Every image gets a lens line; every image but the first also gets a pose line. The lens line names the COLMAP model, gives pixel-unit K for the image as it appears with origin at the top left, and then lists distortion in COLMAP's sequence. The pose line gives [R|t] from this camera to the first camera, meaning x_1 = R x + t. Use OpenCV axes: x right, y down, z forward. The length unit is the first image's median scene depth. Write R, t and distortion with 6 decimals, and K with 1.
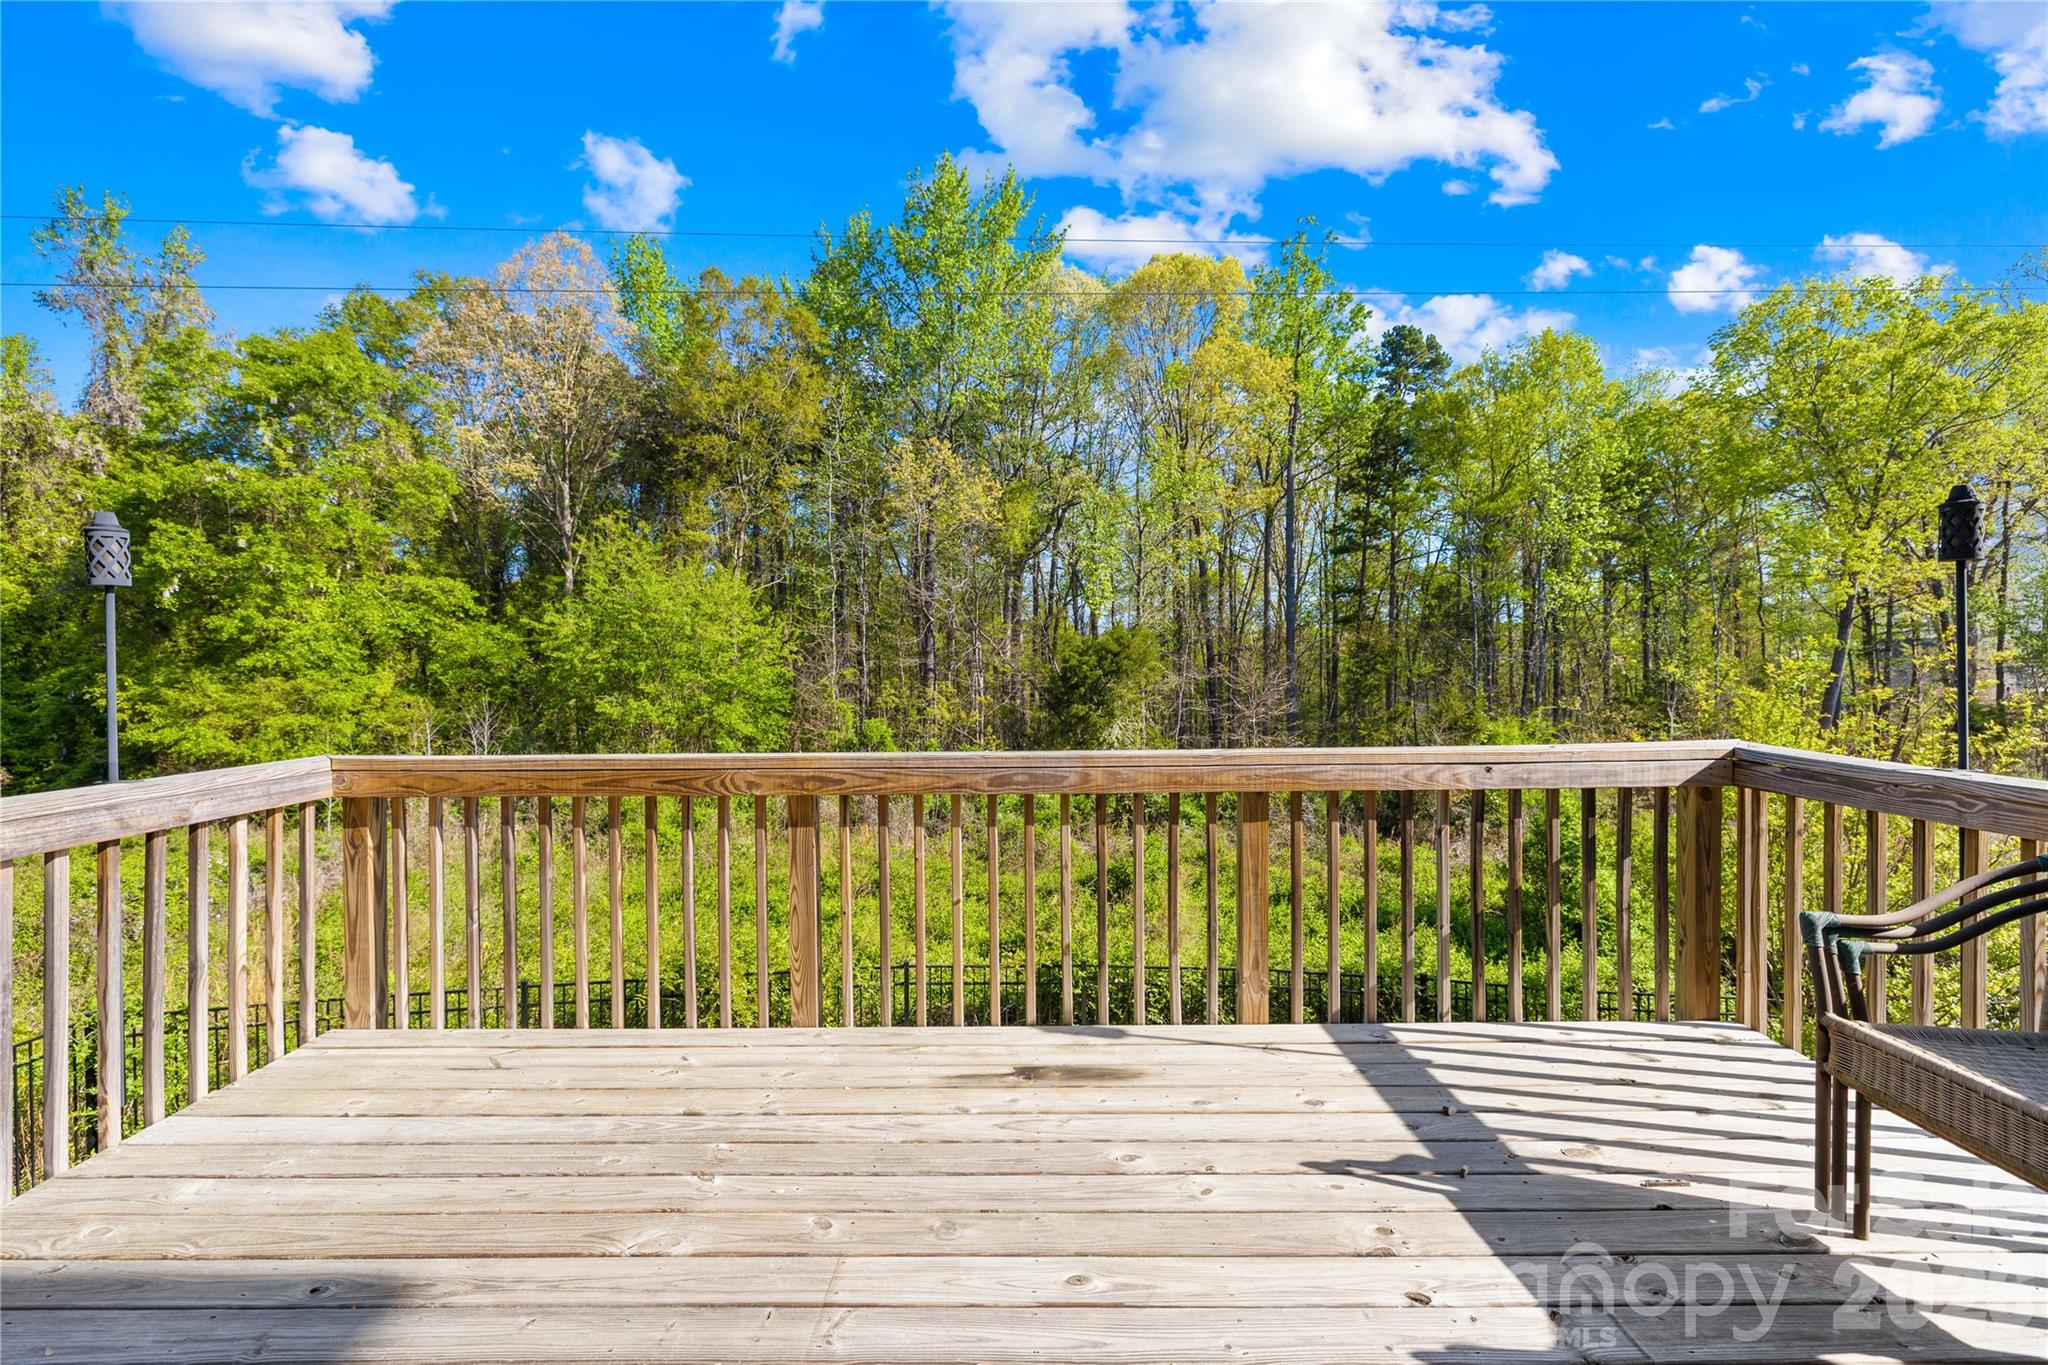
lens RADIAL K [[860.8, 0, 1016.9], [0, 860.8, 668.1], [0, 0, 1]] dist [0.001744, -0.001873]
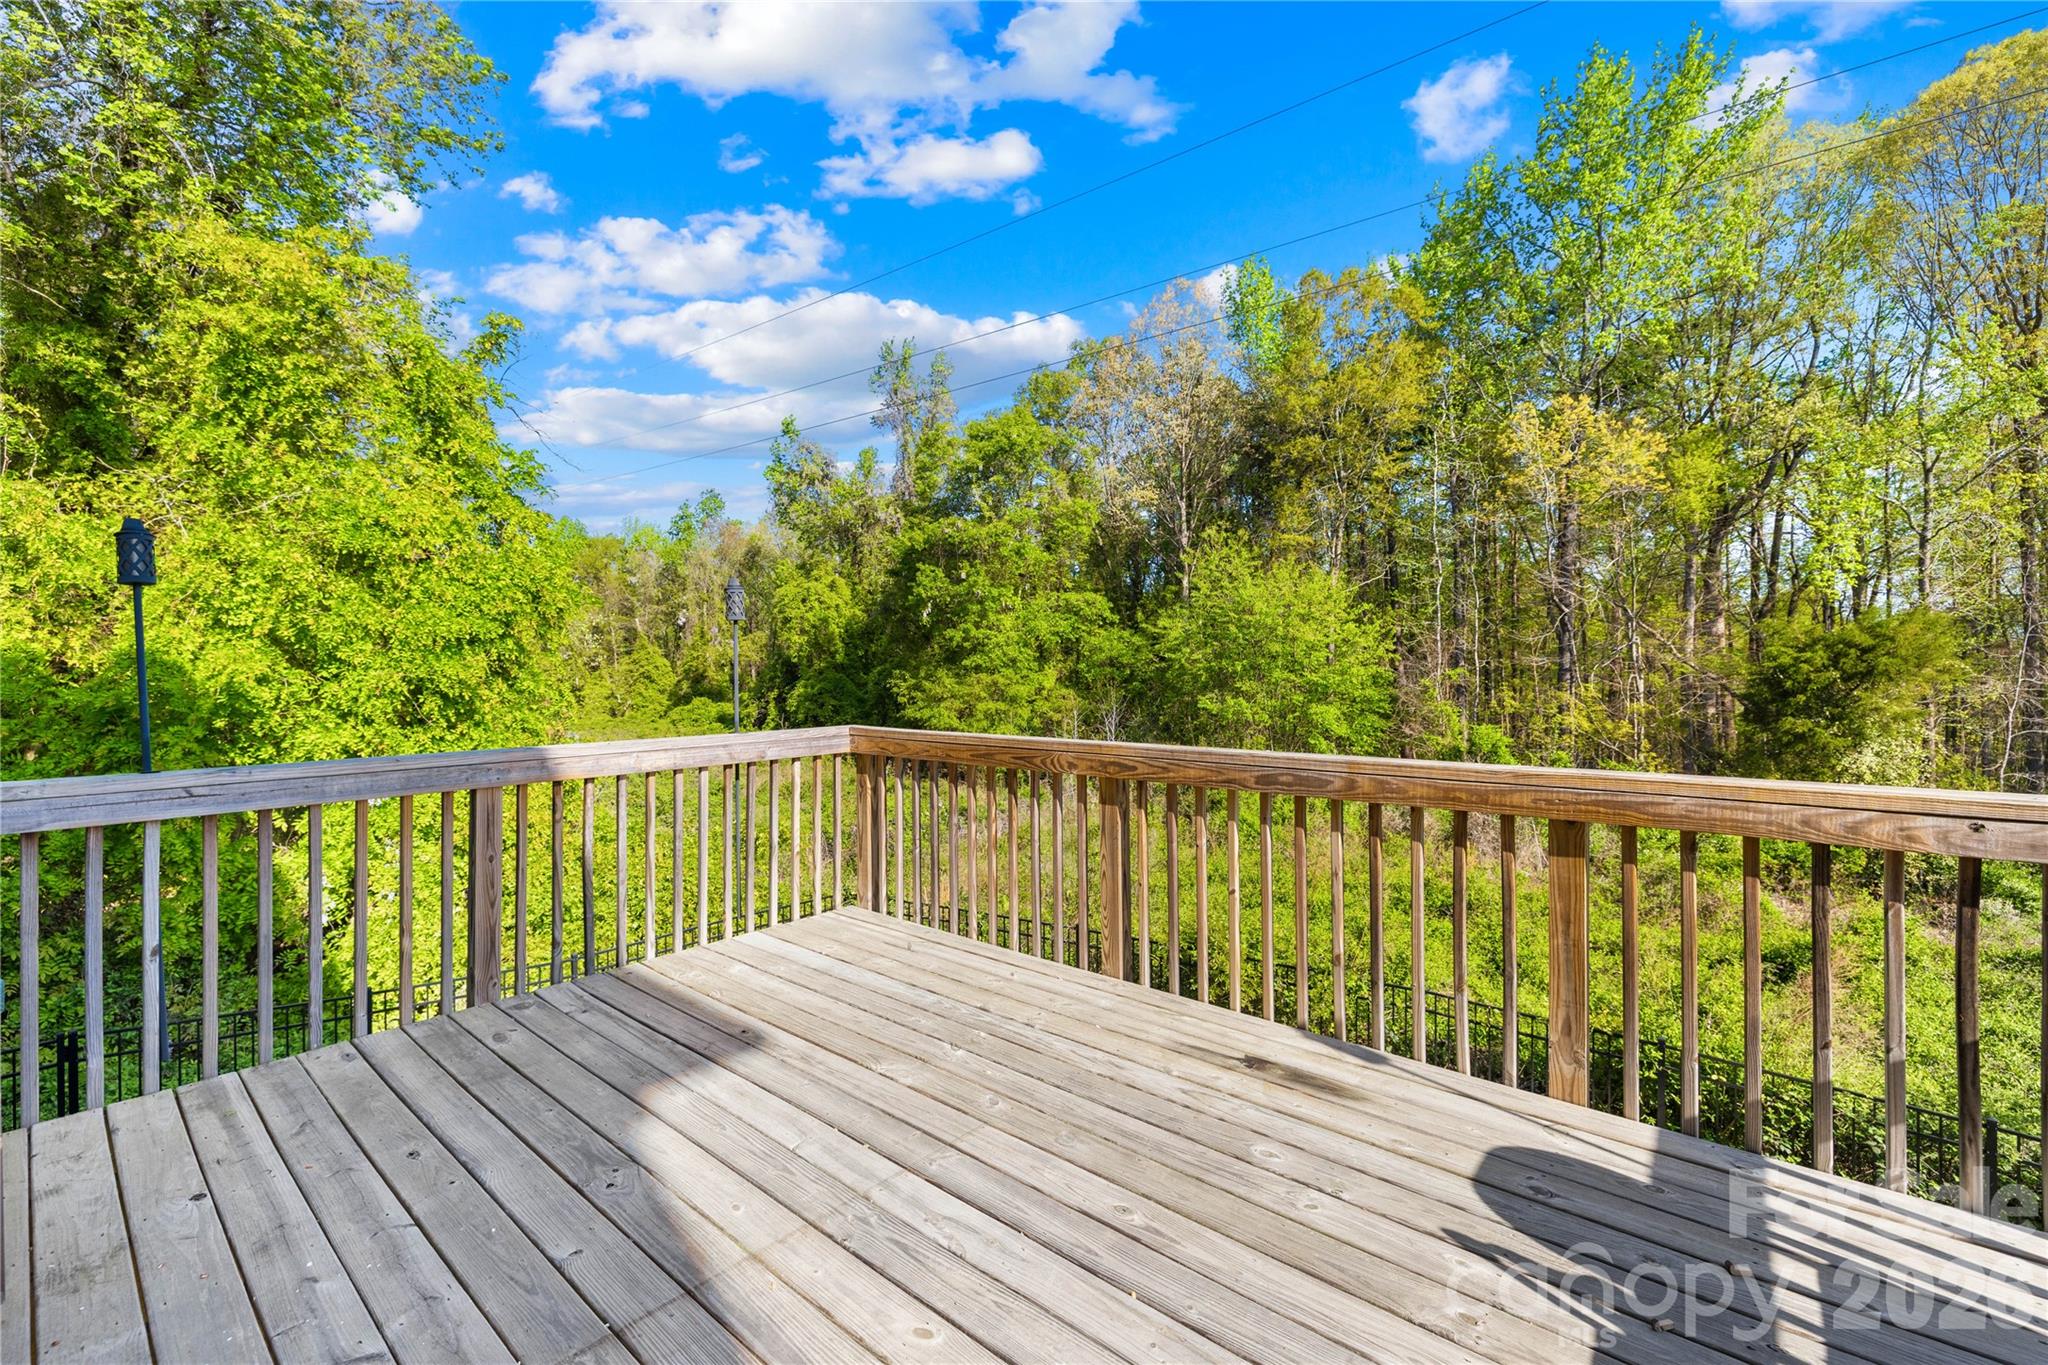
lens RADIAL K [[860.8, 0, 1002.3], [0, 860.8, 667.6], [0, 0, 1]] dist [0.001744, -0.001873]
pose [[0.758248, 0.002611, -0.651961, 0.036534], [-0.002517, 0.999996, 0.001078, -0.000218], [0.651961, 0.000823, 0.758252, 0.001882]]
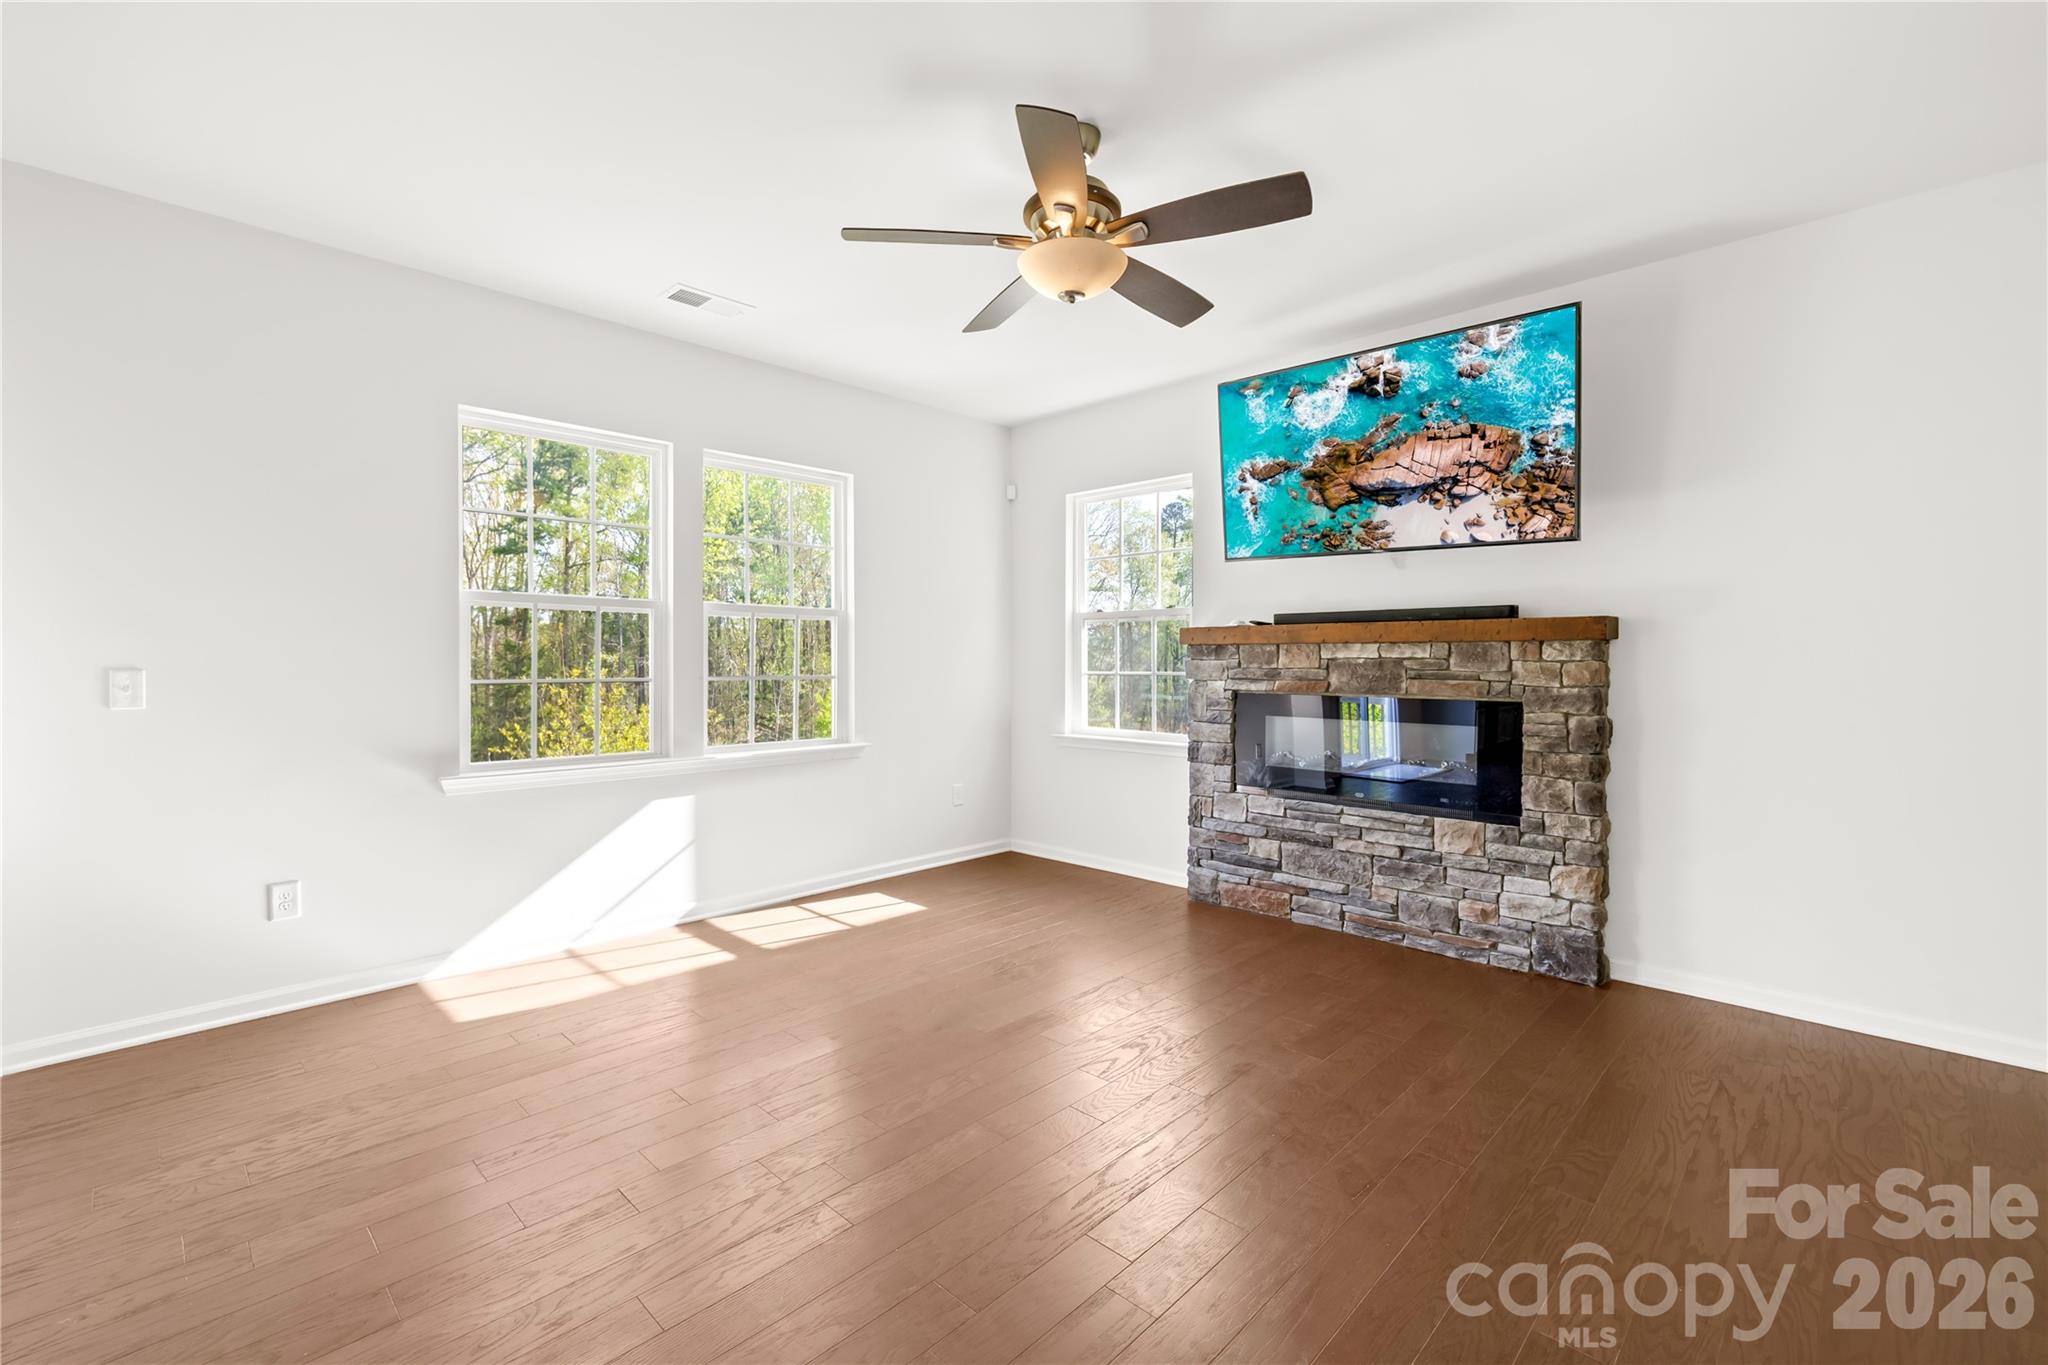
lens RADIAL K [[878.4, 0, 985.3], [0, 878.4, 665.5], [0, 0, 1]] dist [0.002261, -0.002511]
pose [[0.704977, 0.009081, 0.709172, 0.073690], [-0.006765, 0.999959, -0.006080, -0.003915], [-0.709198, -0.000512, 0.705010, -0.148662]]
